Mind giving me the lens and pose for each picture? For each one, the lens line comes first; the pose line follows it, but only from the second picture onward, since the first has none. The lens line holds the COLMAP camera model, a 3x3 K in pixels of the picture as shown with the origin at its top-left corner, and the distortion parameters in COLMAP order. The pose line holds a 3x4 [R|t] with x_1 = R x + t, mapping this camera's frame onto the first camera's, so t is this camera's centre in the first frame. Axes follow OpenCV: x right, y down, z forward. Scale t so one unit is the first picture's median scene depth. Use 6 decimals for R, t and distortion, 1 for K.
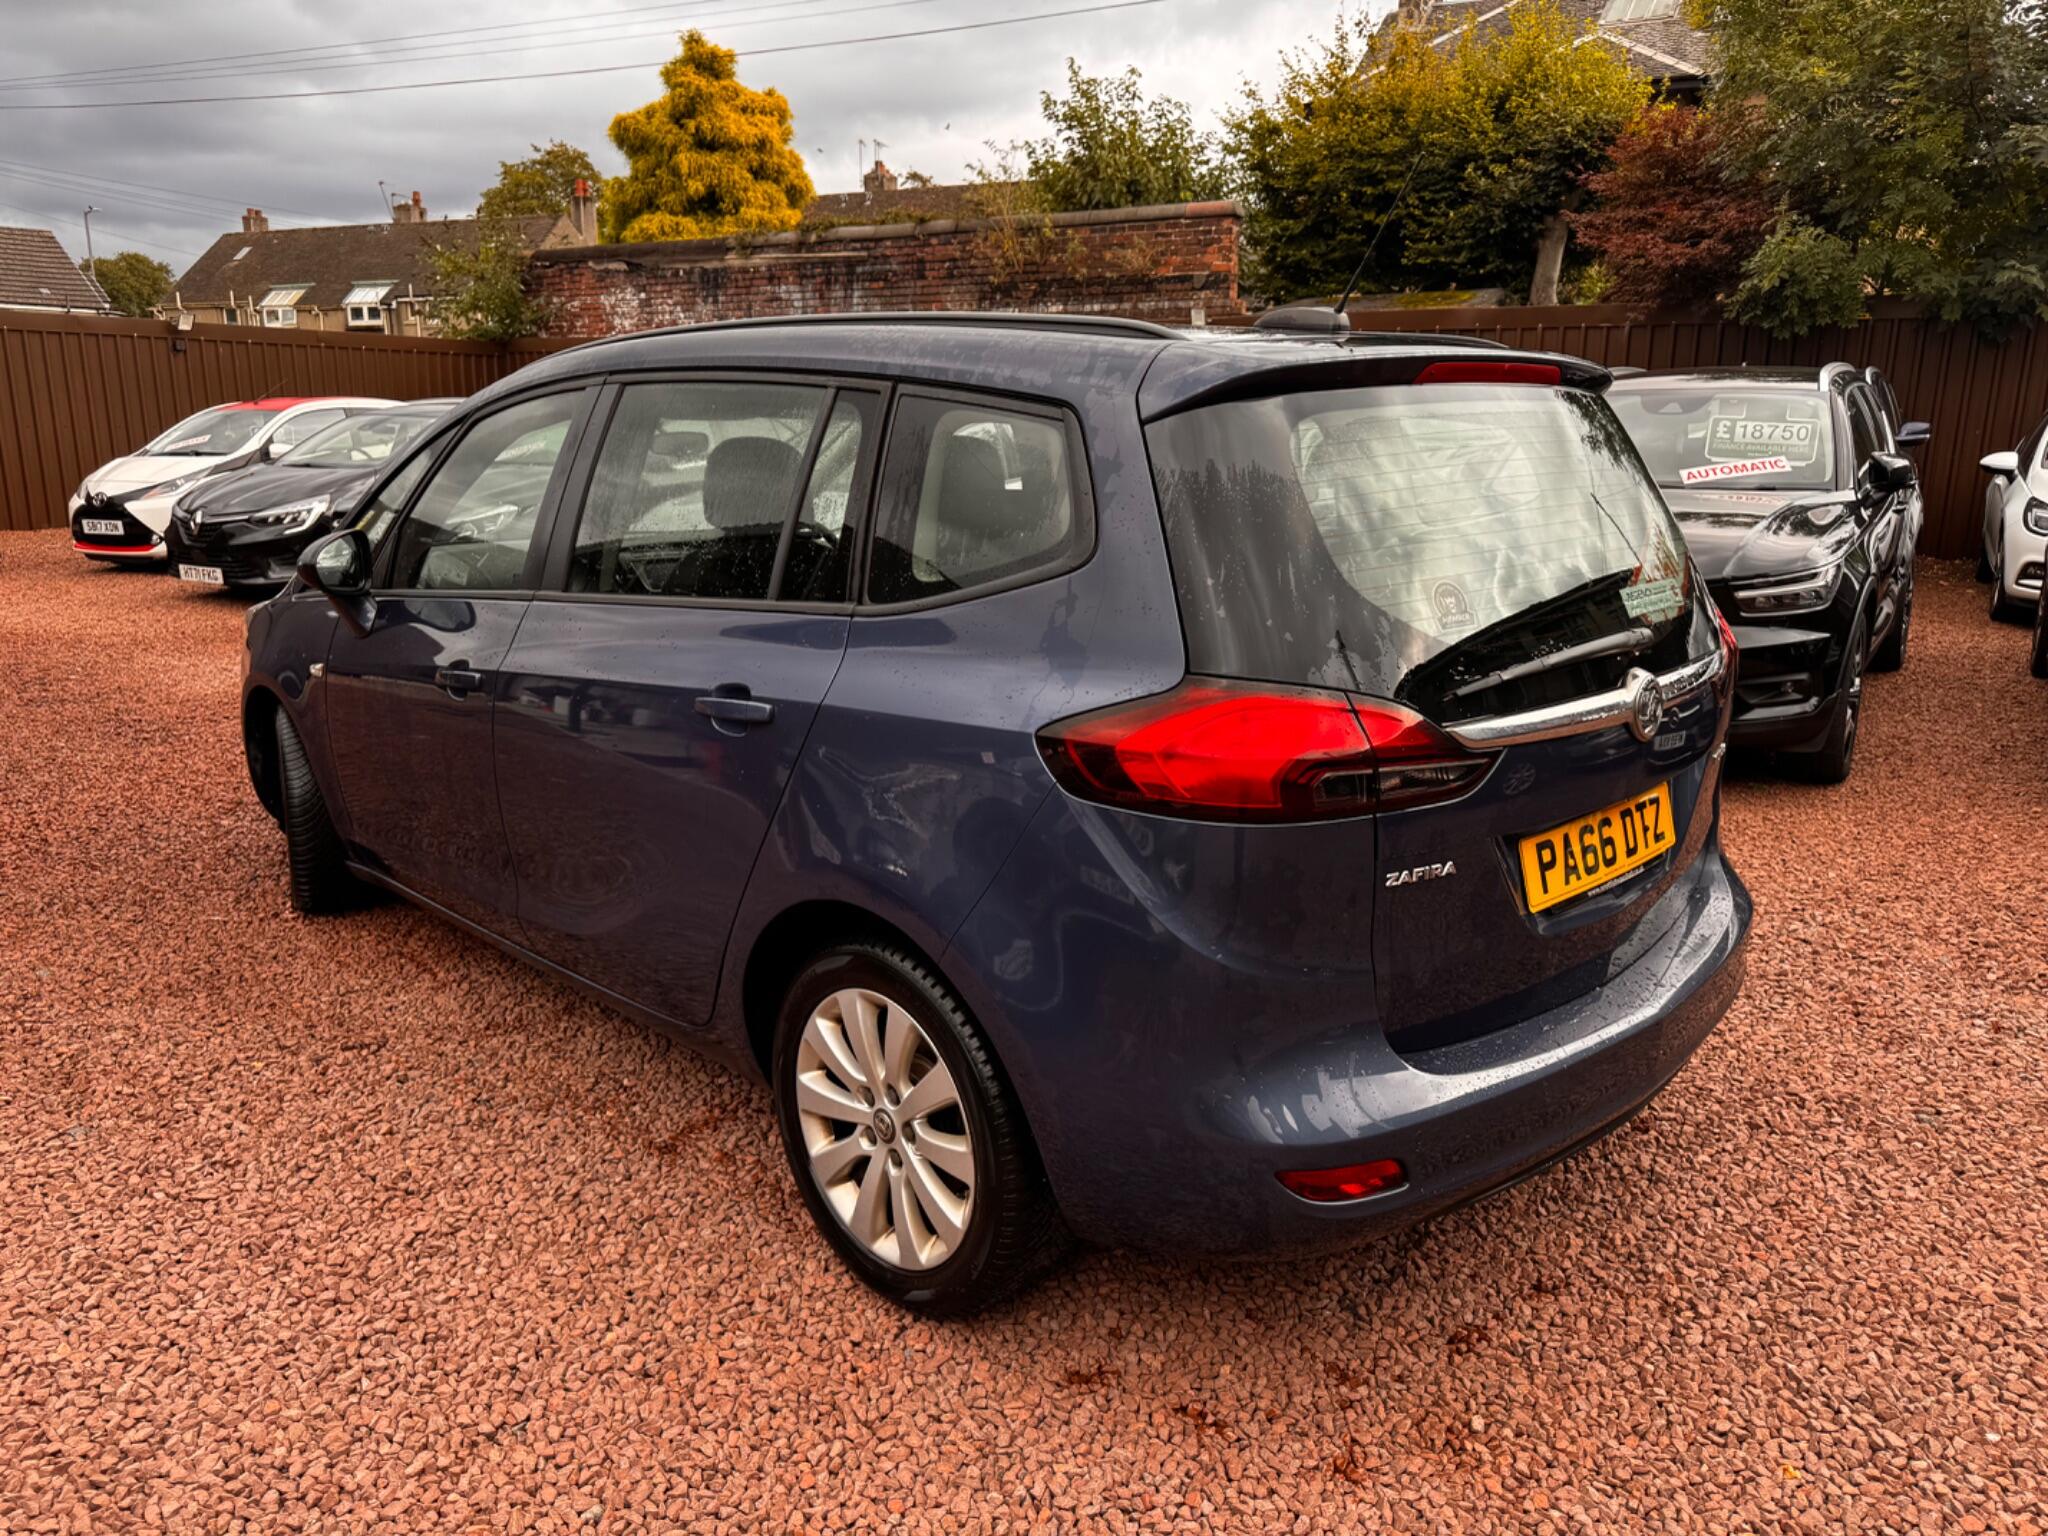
lens RADIAL K [[1460.6, 0, 1015.9], [0, 1460.6, 782.8], [0, 0, 1]] dist [0.021313, -0.024019]
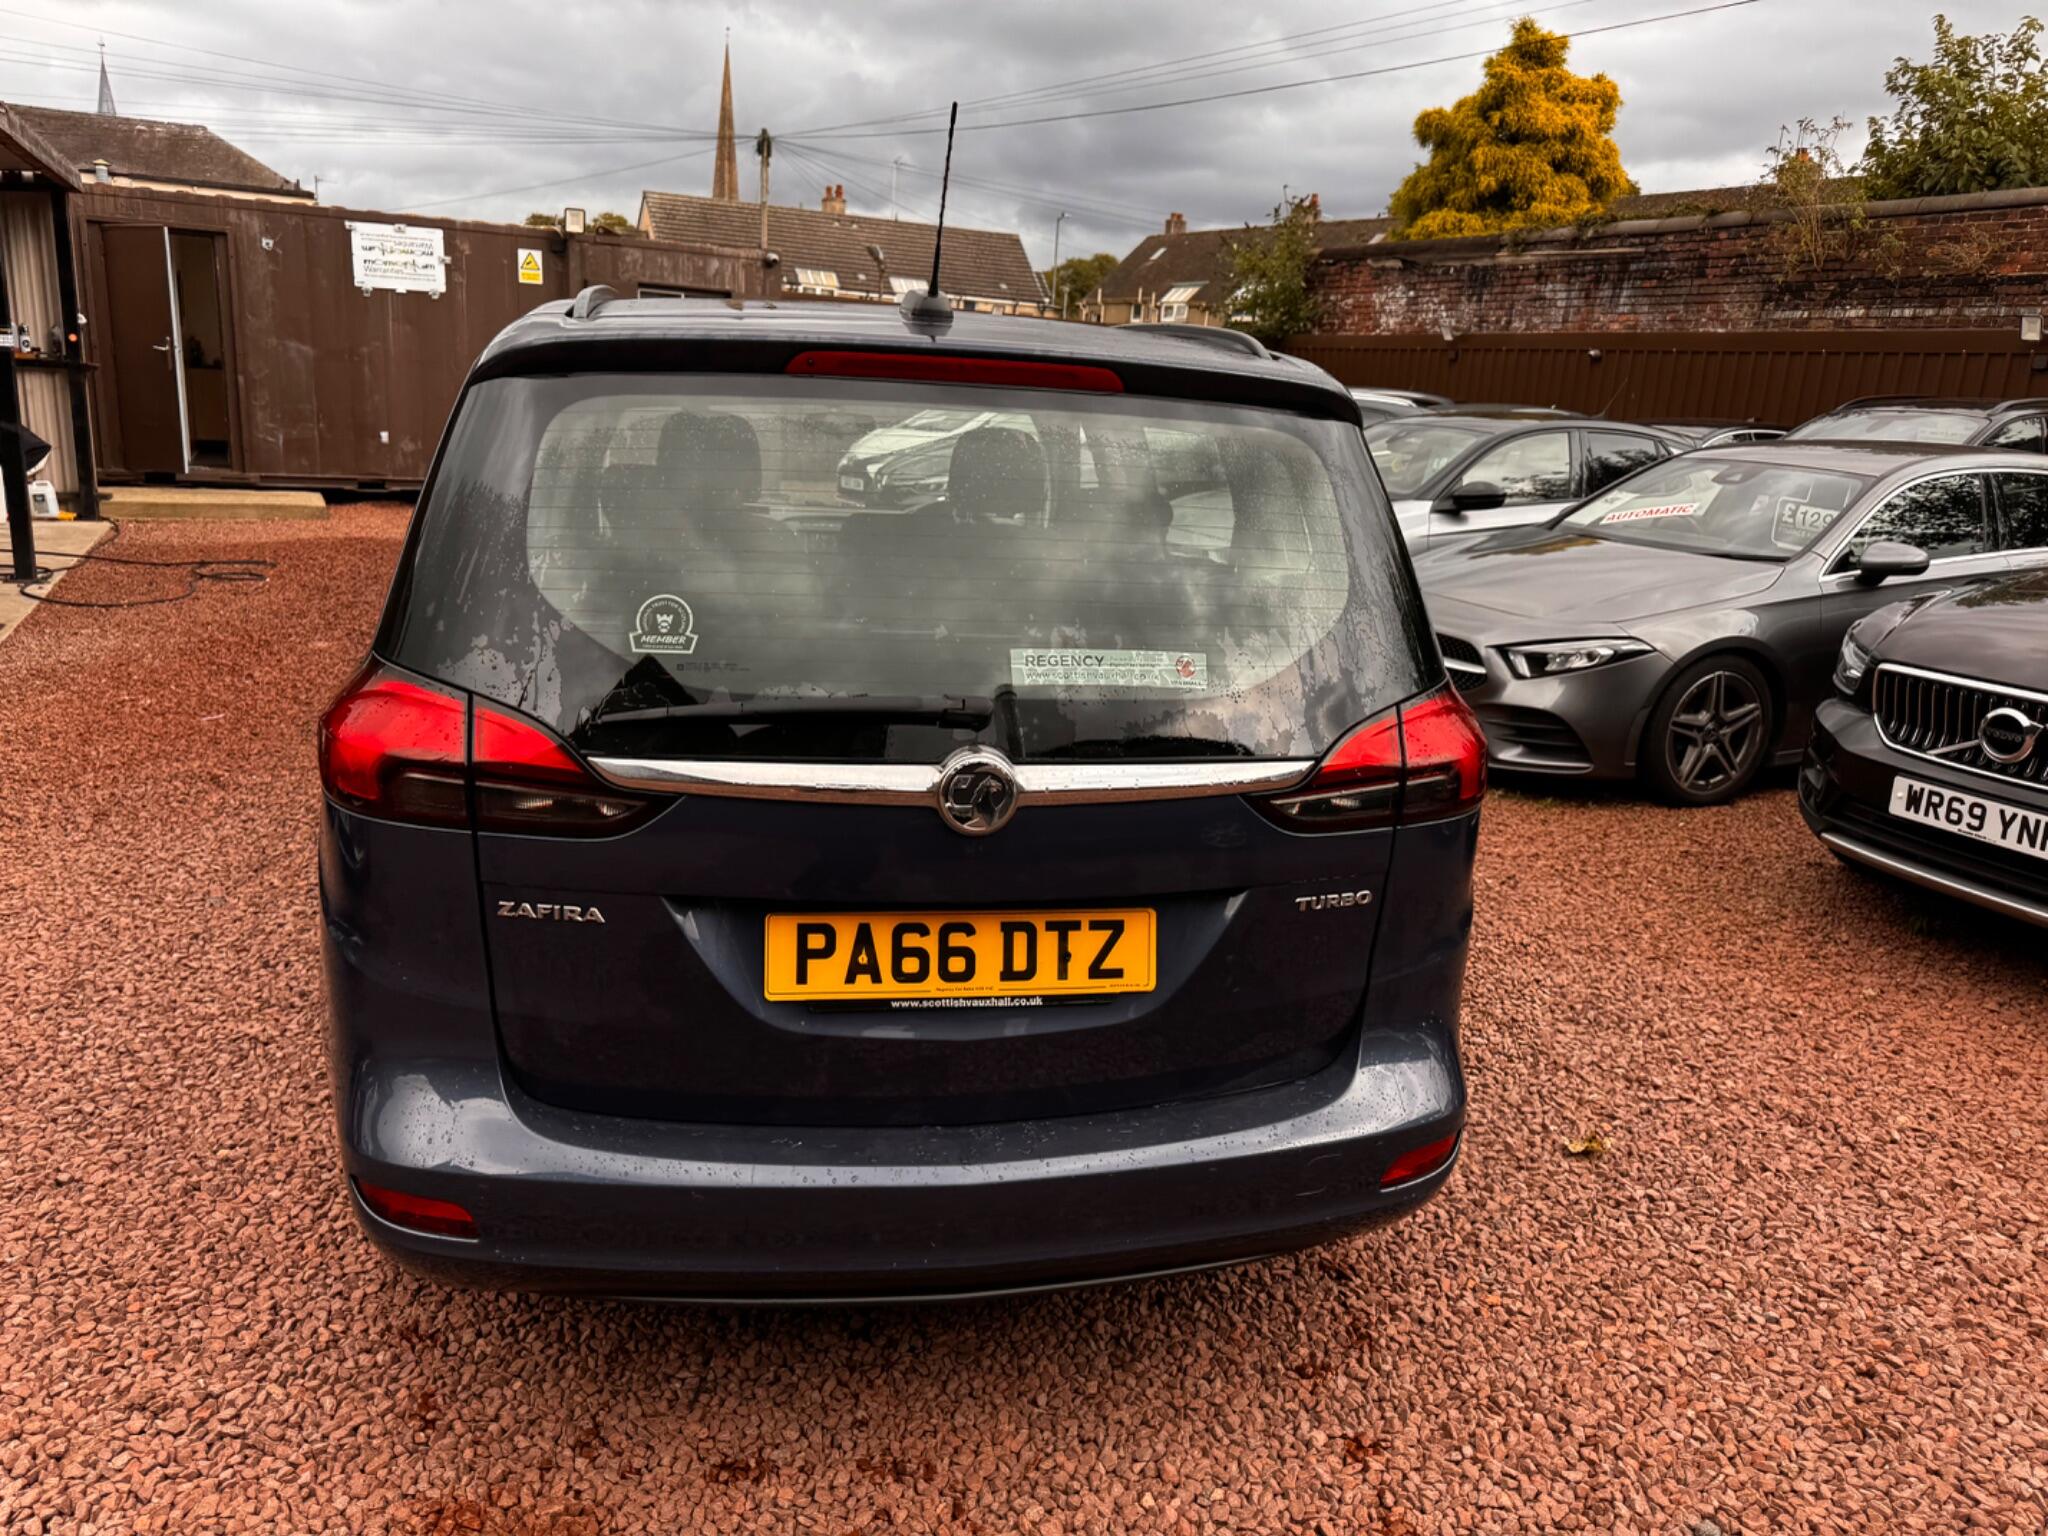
lens RADIAL K [[1460.6, 0, 1022.3], [0, 1460.6, 783.7], [0, 0, 1]] dist [0.021313, -0.024019]
pose [[0.833208, 0.188759, -0.519745, 0.465776], [-0.188869, 0.980553, 0.053335, -0.055900], [0.519705, 0.053725, 0.852655, 0.183899]]
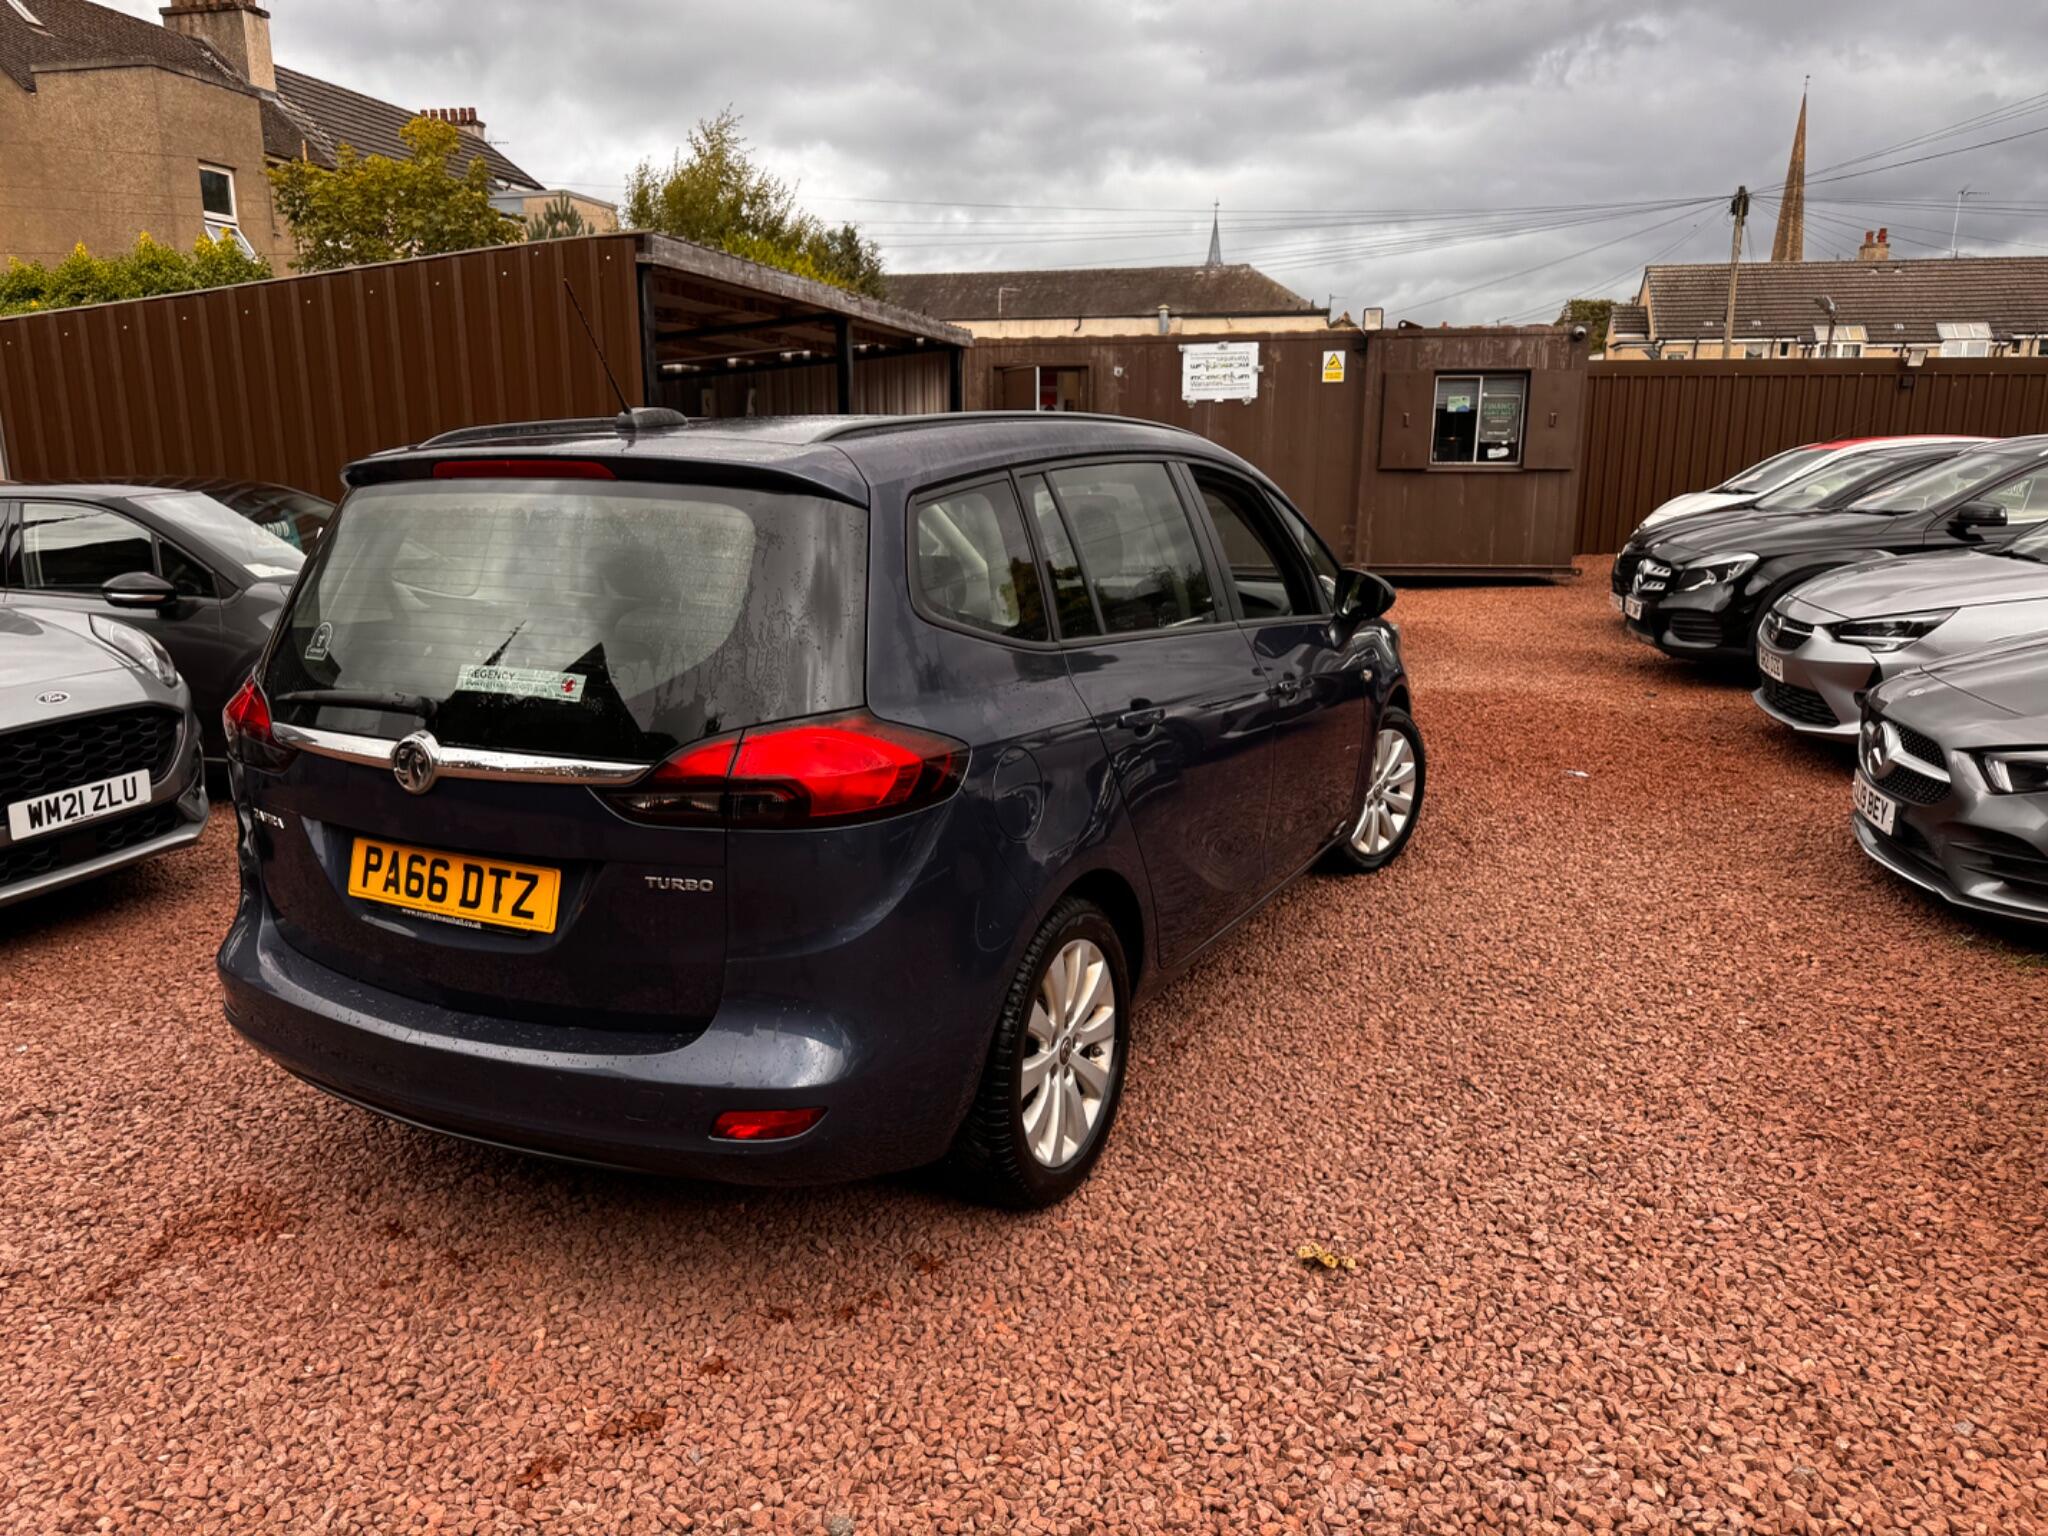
lens RADIAL K [[1460.6, 0, 1013.3], [0, 1460.6, 771.3], [0, 0, 1]] dist [0.021313, -0.024019]
pose [[0.316711, 0.203345, -0.926469, 0.876957], [-0.226314, 0.964740, 0.134380, -0.162976], [0.921128, 0.167113, 0.351564, 0.557558]]
